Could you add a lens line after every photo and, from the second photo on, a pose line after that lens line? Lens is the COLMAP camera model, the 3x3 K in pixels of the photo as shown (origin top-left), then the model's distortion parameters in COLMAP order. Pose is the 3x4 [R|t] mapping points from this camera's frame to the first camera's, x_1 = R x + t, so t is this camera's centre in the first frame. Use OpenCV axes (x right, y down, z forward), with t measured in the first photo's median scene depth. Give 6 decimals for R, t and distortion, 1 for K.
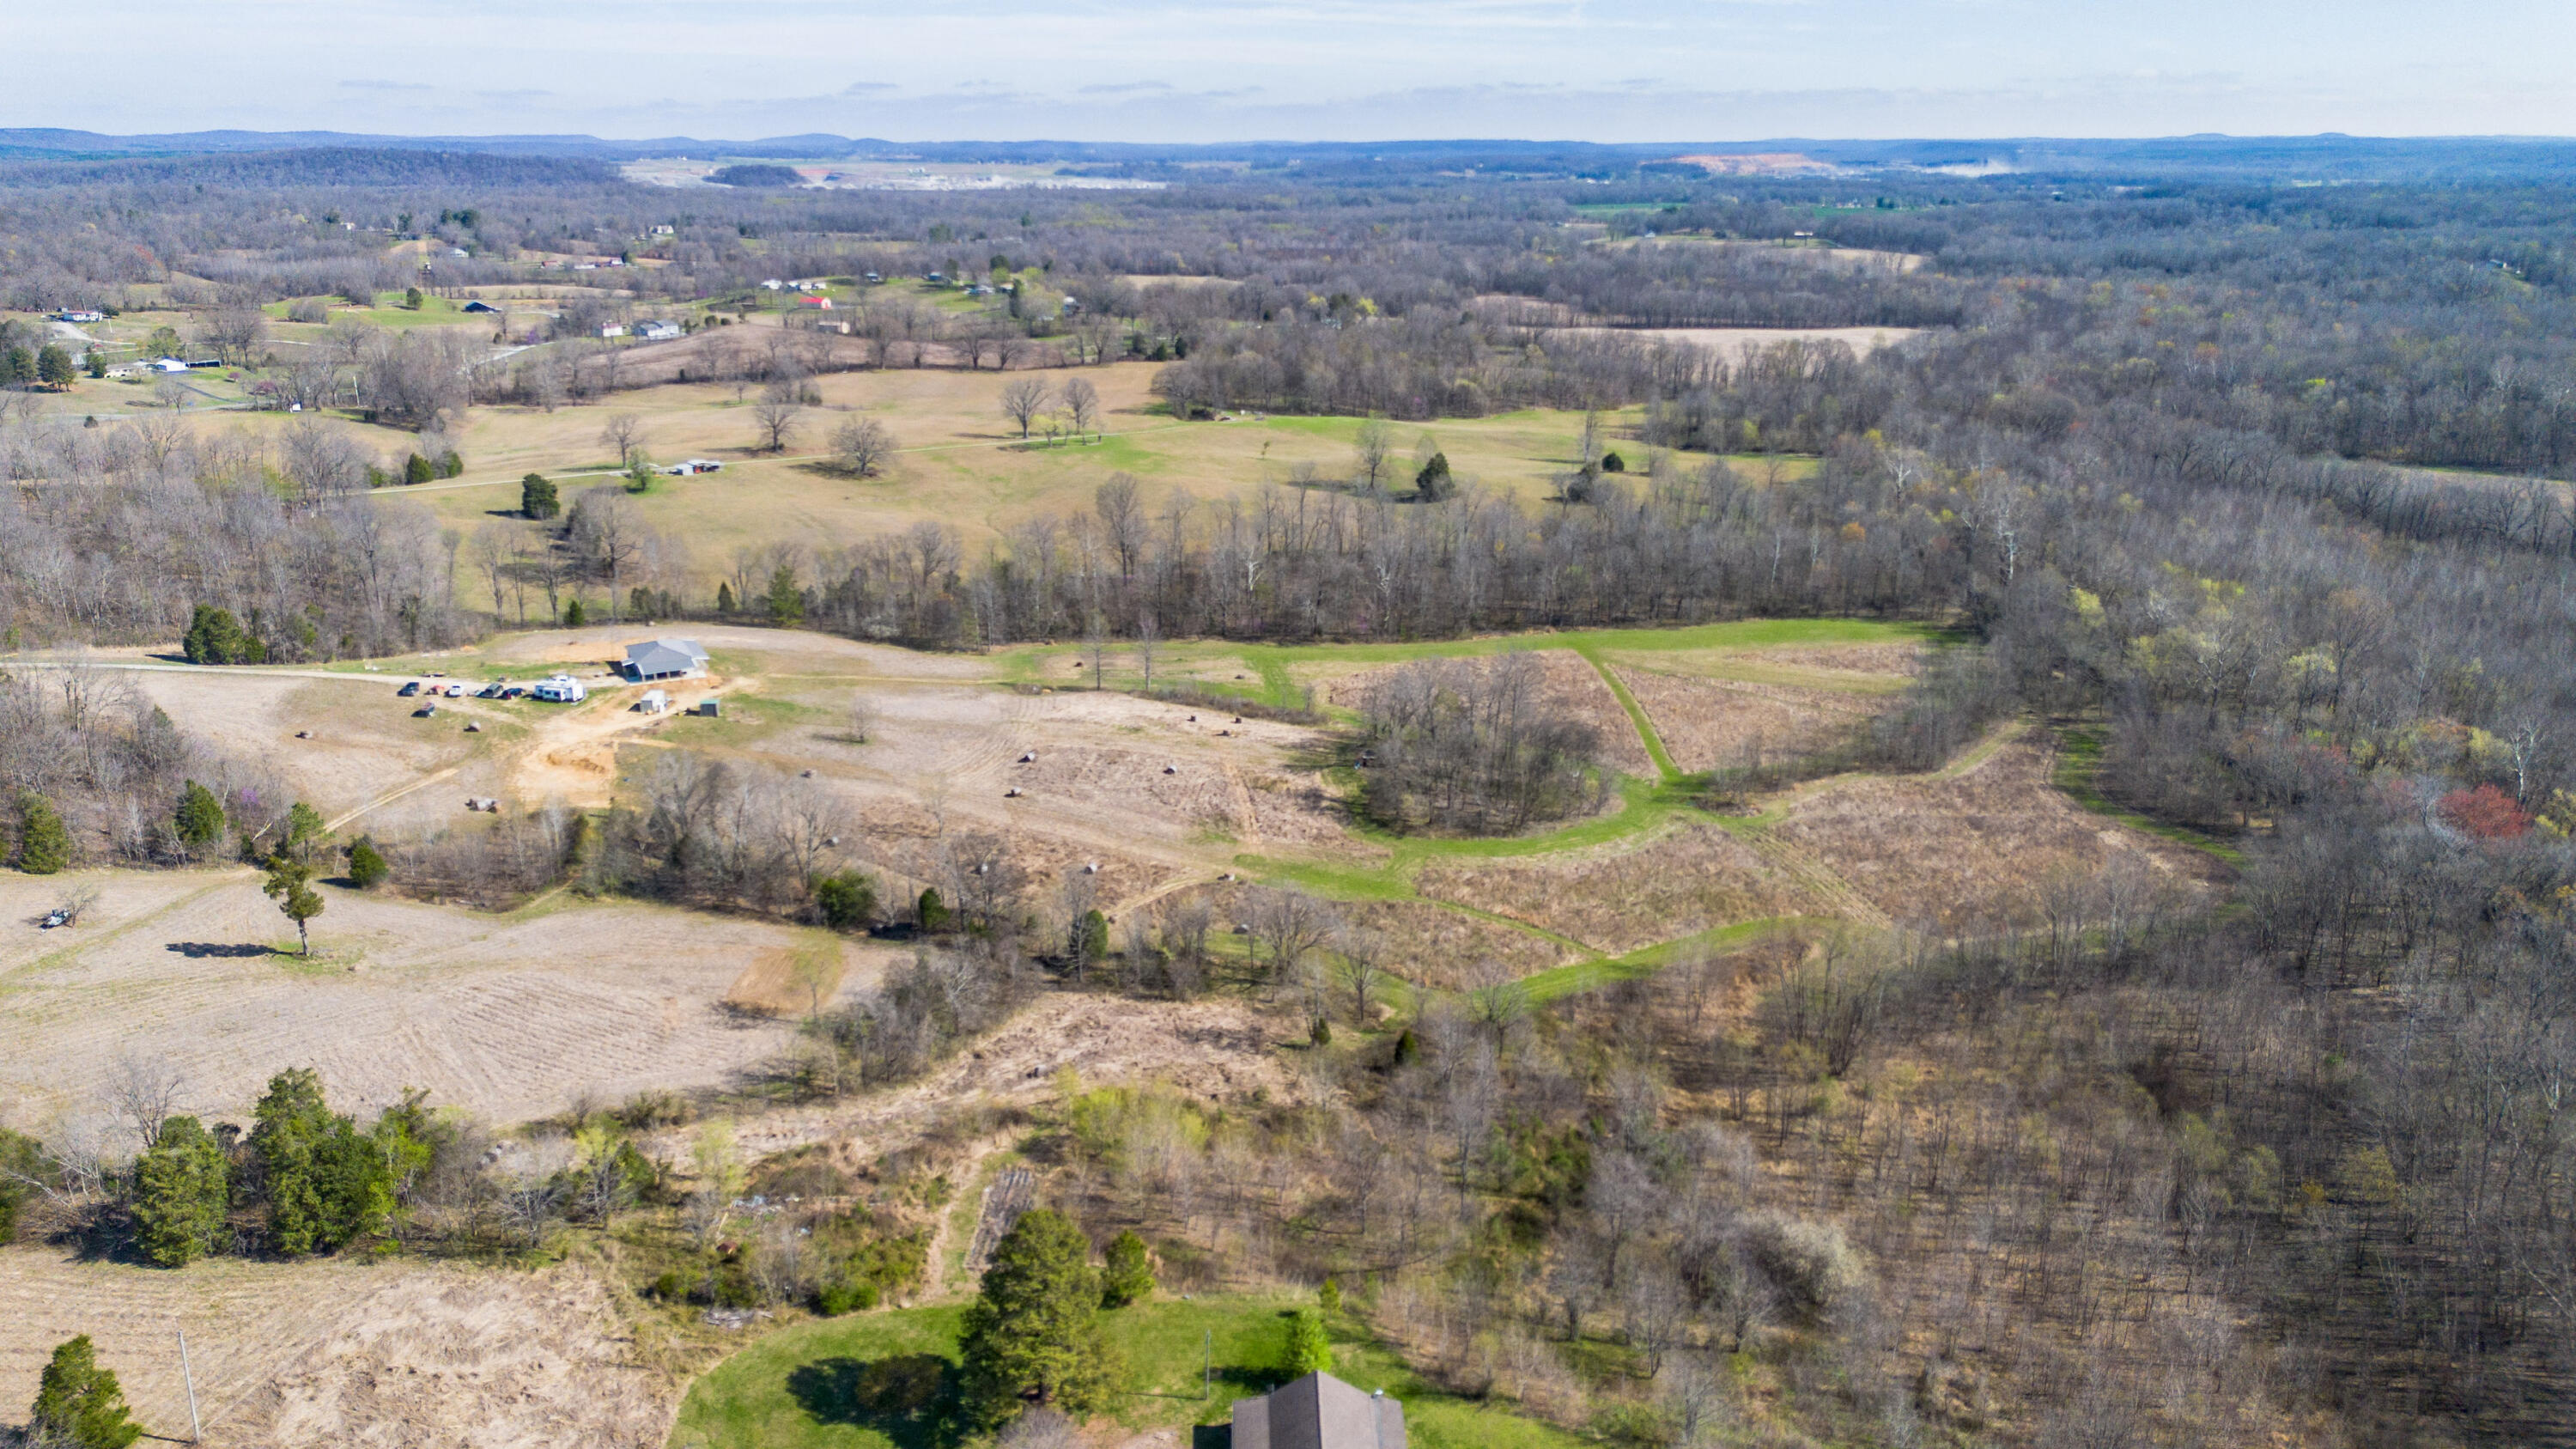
lens RADIAL K [[1799.6, 0, 1288.0], [0, 1799.6, 724.5], [0, 0, 1]] dist [0.075736, -0.069762]
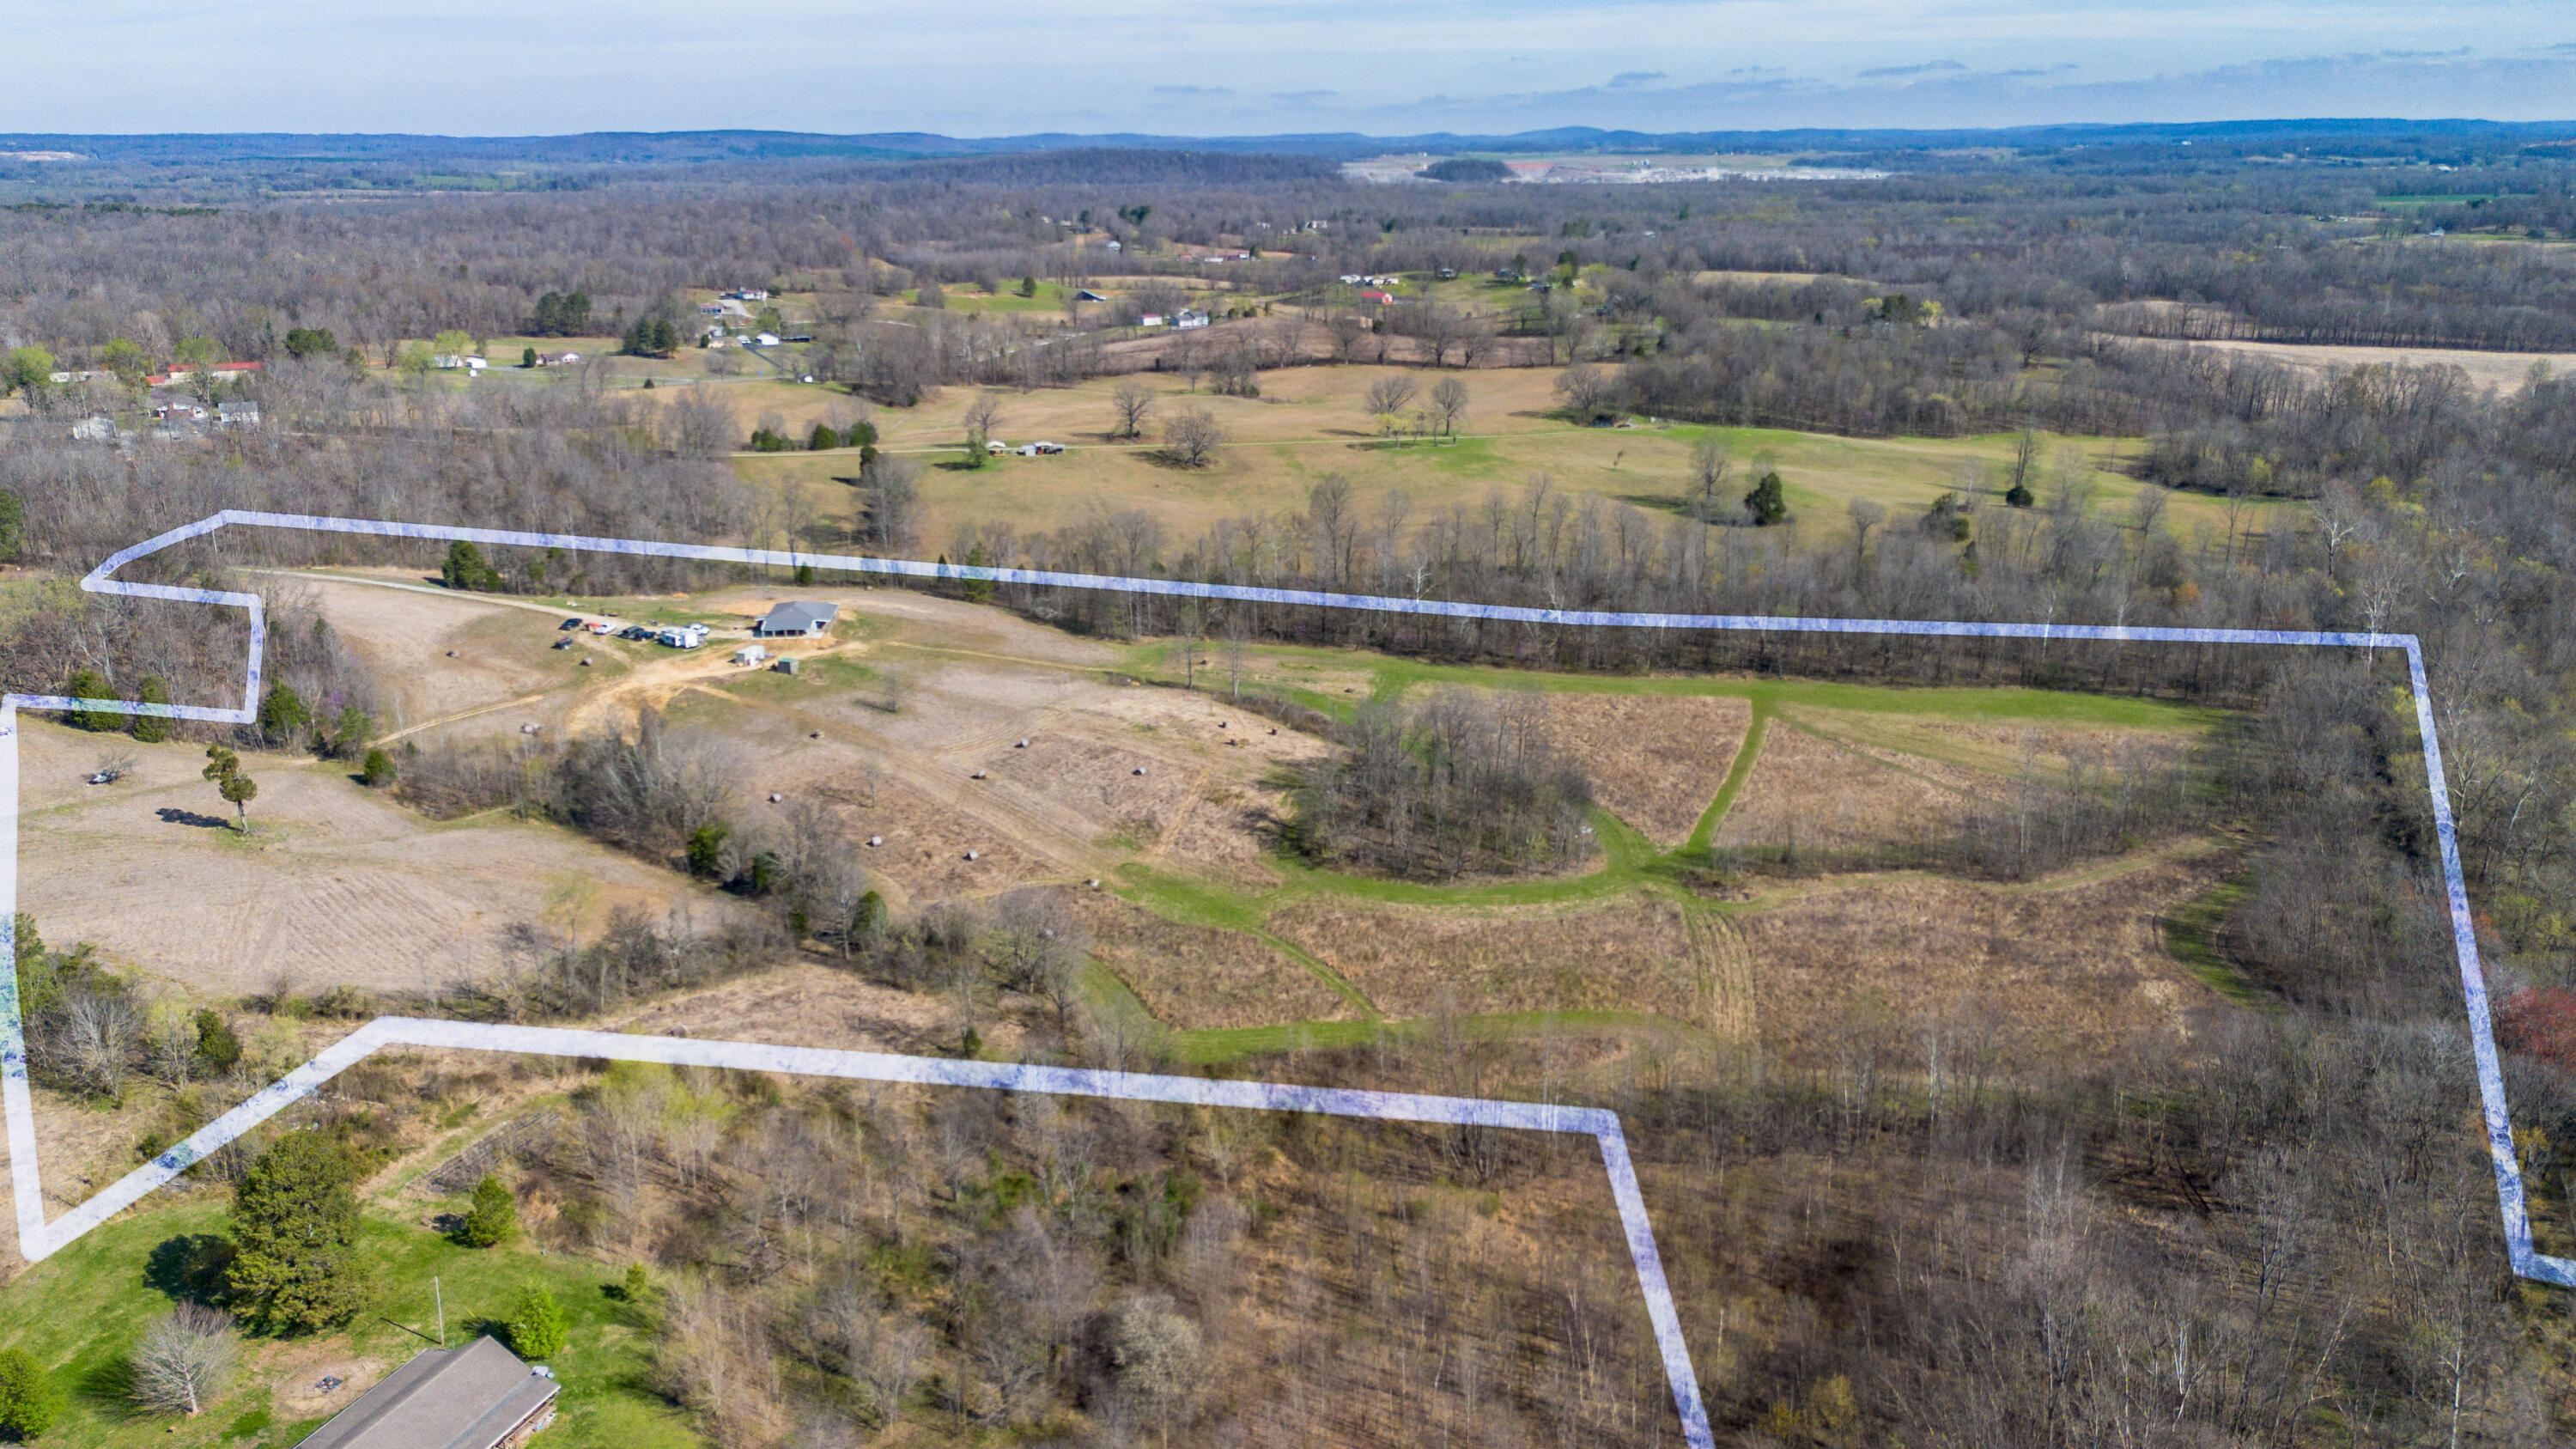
lens RADIAL K [[1868.8, 0, 1310.5], [0, 1868.8, 711.6], [0, 0, 1]] dist [0.096726, -0.108360]
pose [[0.926135, 0.103737, -0.362648, 0.155422], [-0.108465, 0.994073, 0.007358, -0.010028], [0.361262, 0.032520, 0.931897, 0.030269]]
